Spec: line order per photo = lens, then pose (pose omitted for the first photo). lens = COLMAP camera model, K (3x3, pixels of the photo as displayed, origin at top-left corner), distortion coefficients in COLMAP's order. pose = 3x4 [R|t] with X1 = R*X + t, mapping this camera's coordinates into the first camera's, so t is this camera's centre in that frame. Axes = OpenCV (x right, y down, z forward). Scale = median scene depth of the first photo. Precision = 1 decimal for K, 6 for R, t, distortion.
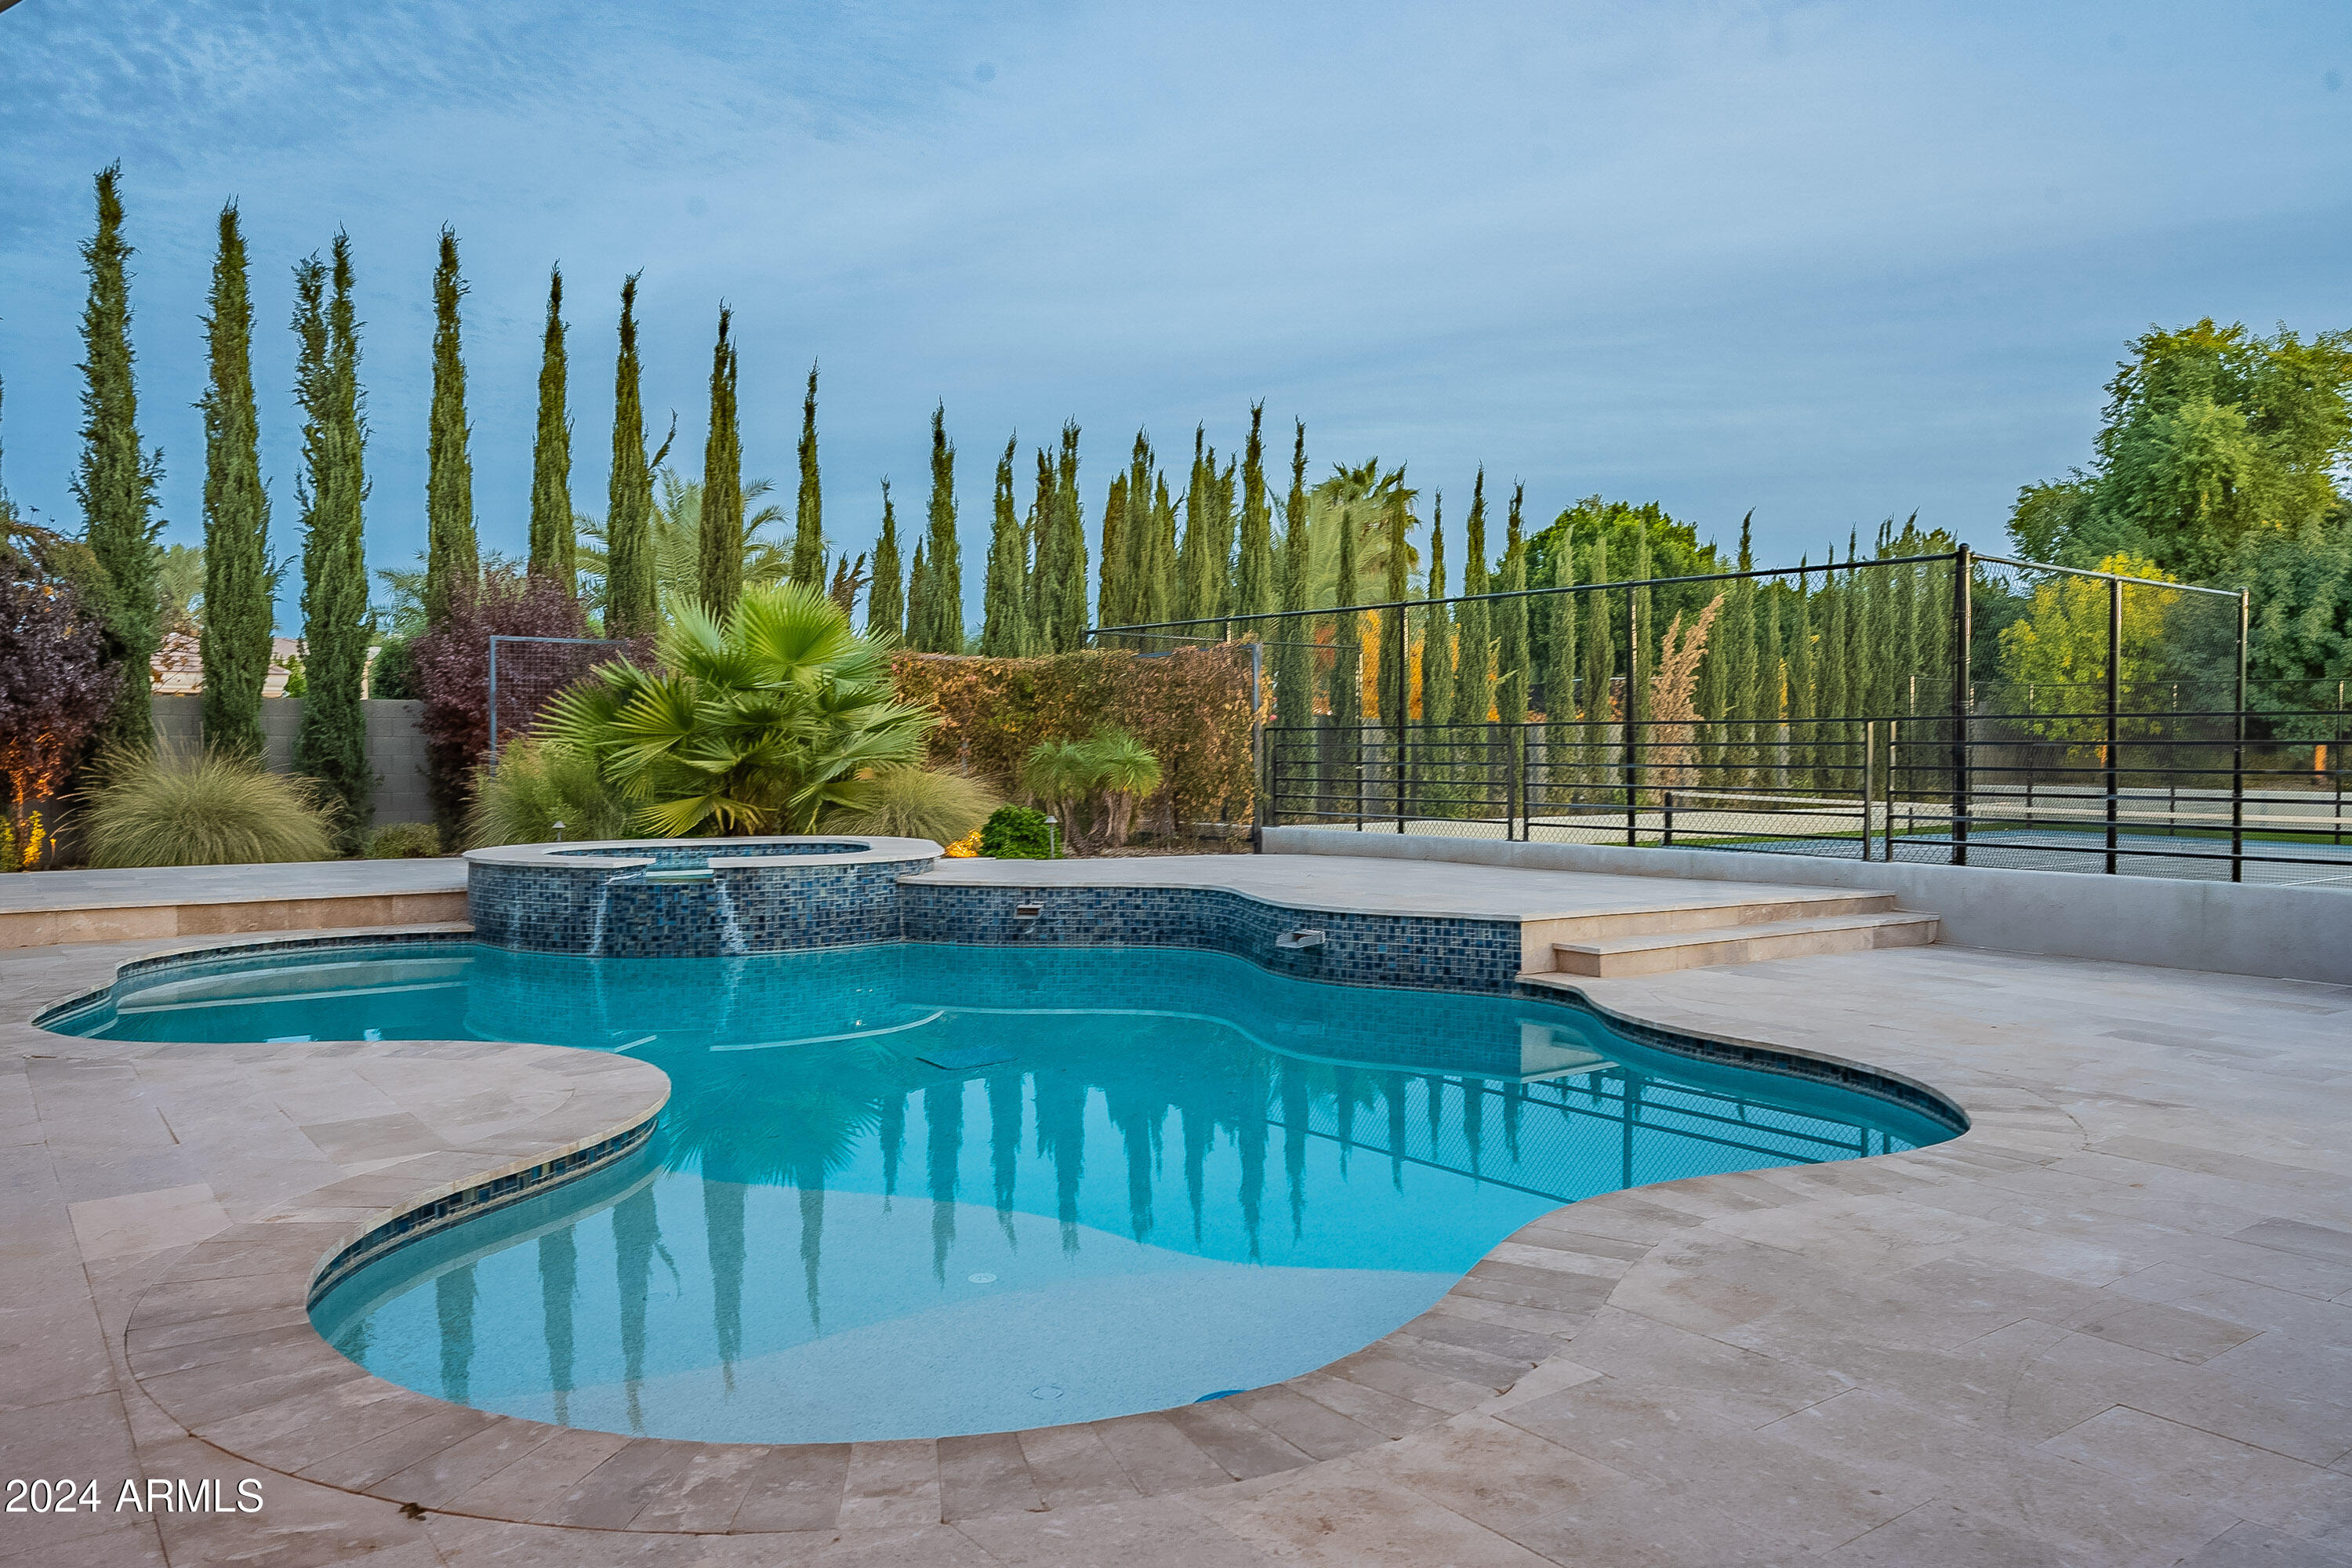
lens RADIAL K [[1660.9, 0, 1176.0], [0, 1660.9, 784.0], [0, 0, 1]] dist [0.001903, 0.005023]
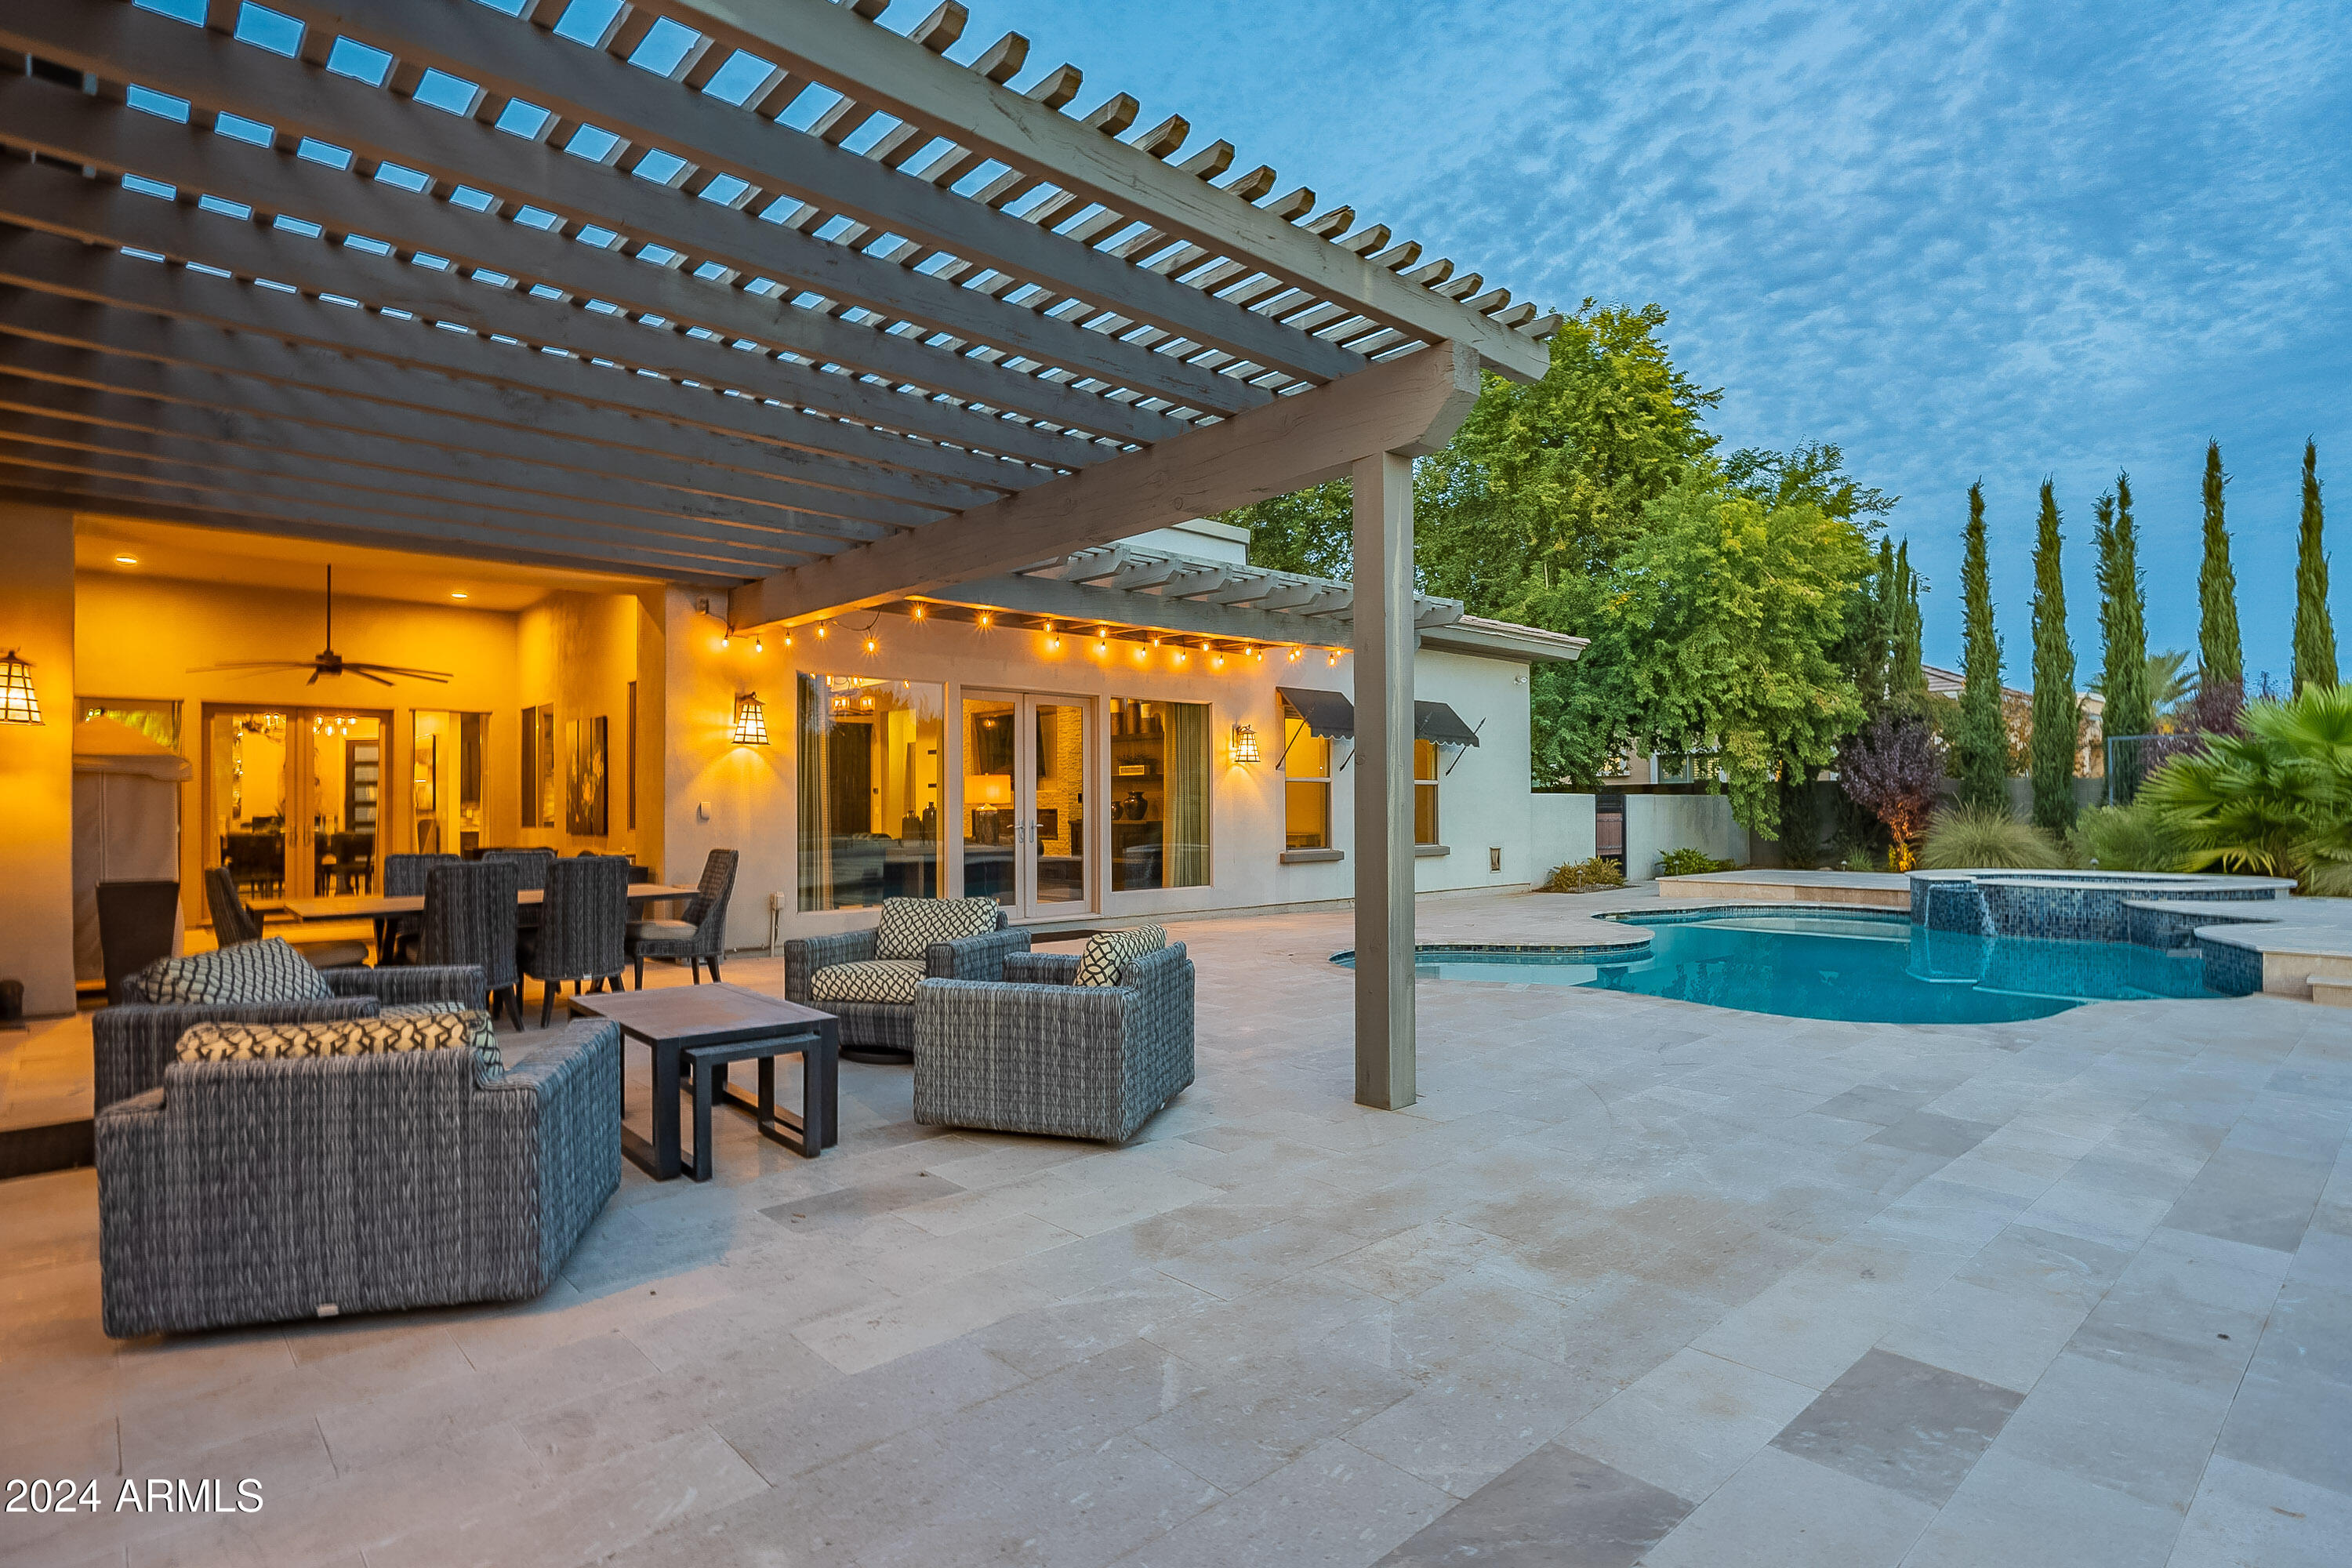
lens RADIAL K [[1200.1, 0, 1176.0], [0, 1200.1, 784.0], [0, 0, 1]] dist [0.000684, -0.000260]
pose [[0.099129, -0.020257, -0.994868, 0.649089], [-0.015794, 0.999635, -0.021928, -0.008900], [0.994949, 0.017887, 0.098773, 0.036276]]
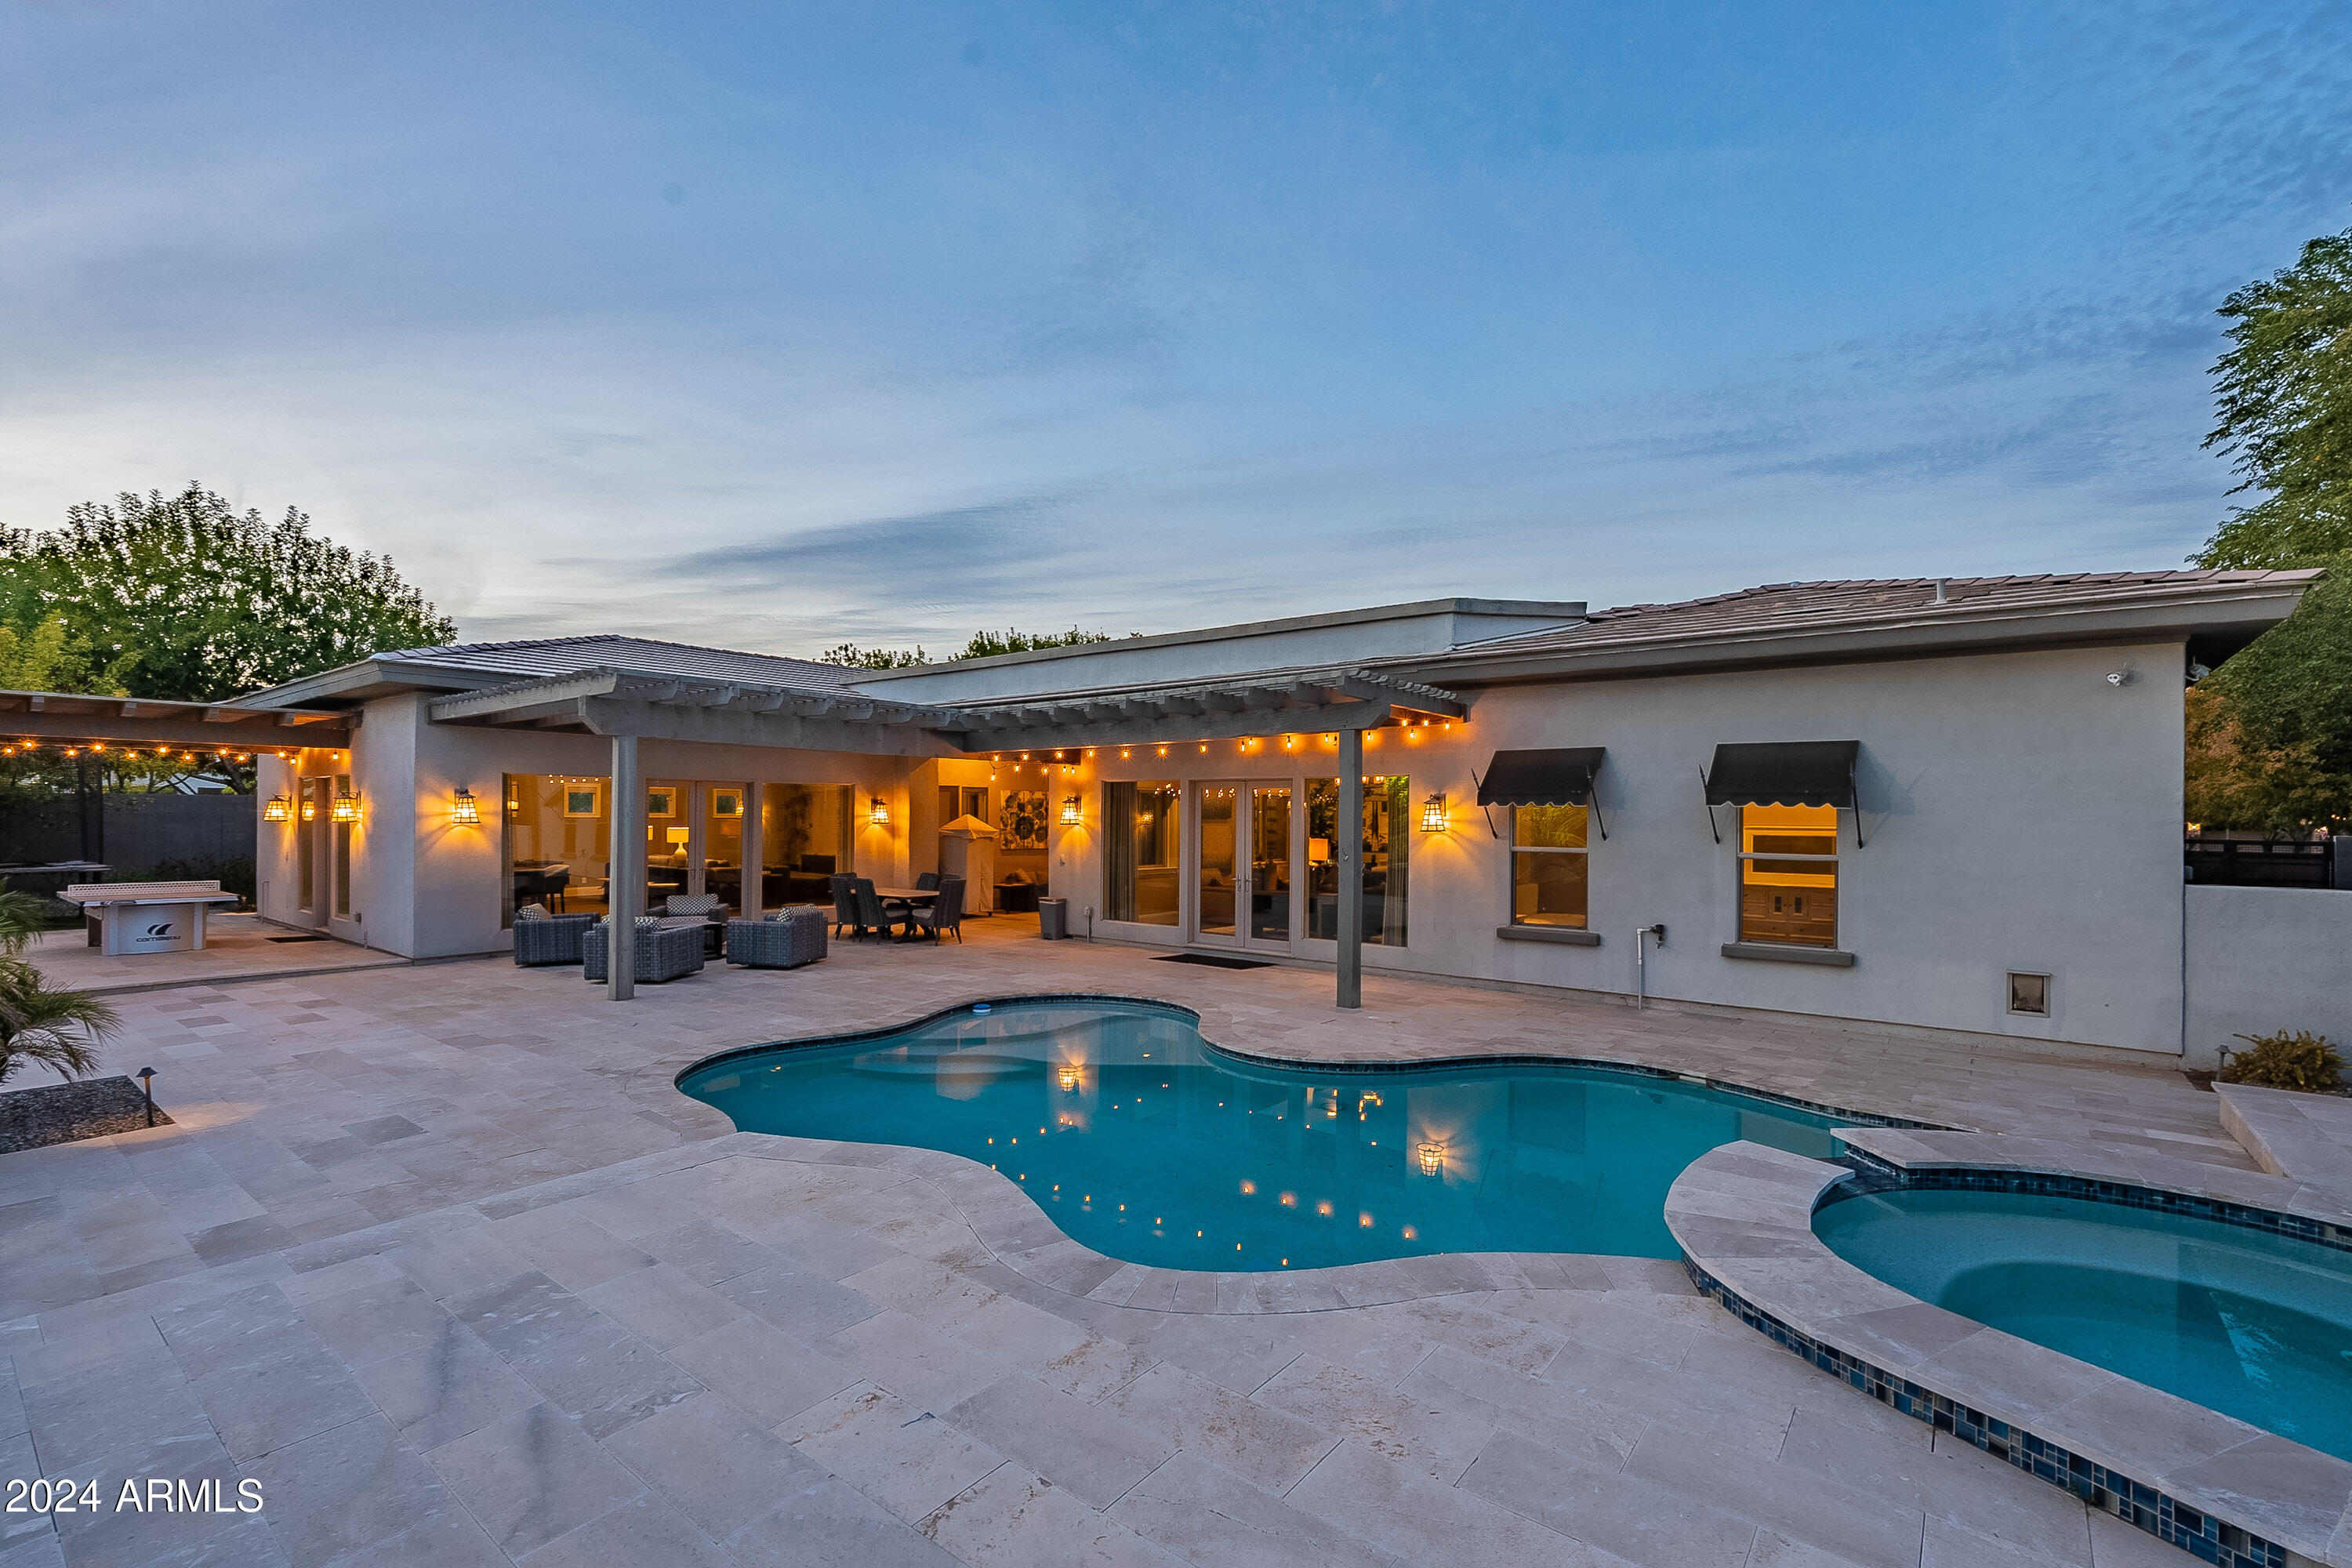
lens RADIAL K [[1036.7, 0, 1177.3], [0, 1036.7, 806.5], [0, 0, 1]] dist [-0.001643, 0.000343]
pose [[-0.965811, -0.006236, -0.259170, 0.078580], [-0.010548, 0.999828, 0.015252, -0.084627], [0.259031, 0.017464, -0.965711, 1.011494]]
